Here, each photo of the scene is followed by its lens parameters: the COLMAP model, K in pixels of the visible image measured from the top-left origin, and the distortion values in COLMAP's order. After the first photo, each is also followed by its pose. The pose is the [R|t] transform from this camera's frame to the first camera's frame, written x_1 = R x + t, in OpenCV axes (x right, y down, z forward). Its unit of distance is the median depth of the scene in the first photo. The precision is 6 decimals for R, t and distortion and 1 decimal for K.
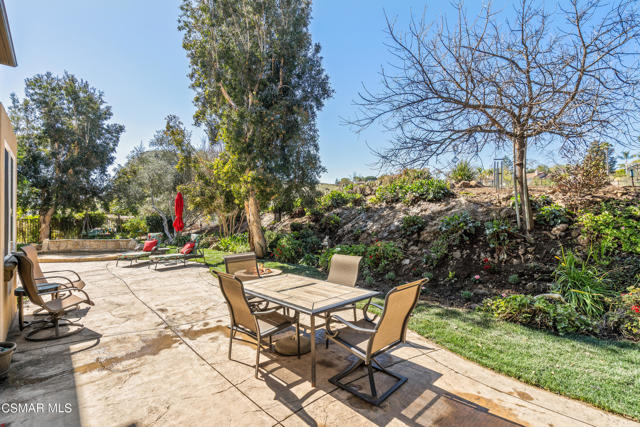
lens RADIAL K [[292.6, 0, 319.7], [0, 292.6, 216.3], [0, 0, 1]] dist [-0.002126, -0.001107]
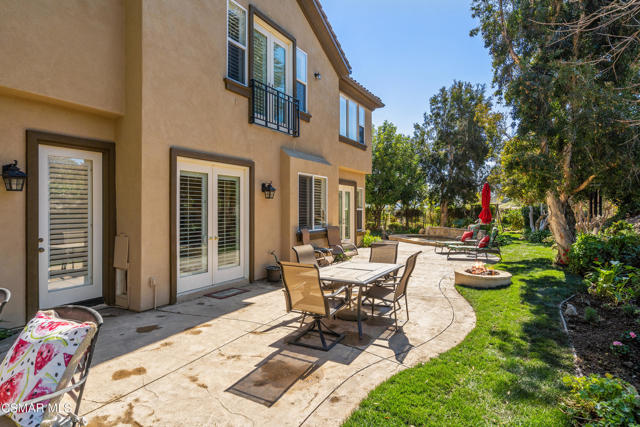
lens RADIAL K [[340.3, 0, 315.7], [0, 340.3, 212.1], [0, 0, 1]] dist [0.008017, 0.000977]
pose [[0.288492, 0.013040, -0.957394, 0.386173], [0.004070, 0.999882, 0.014845, -0.005308], [0.957474, -0.008179, 0.288404, 0.135918]]
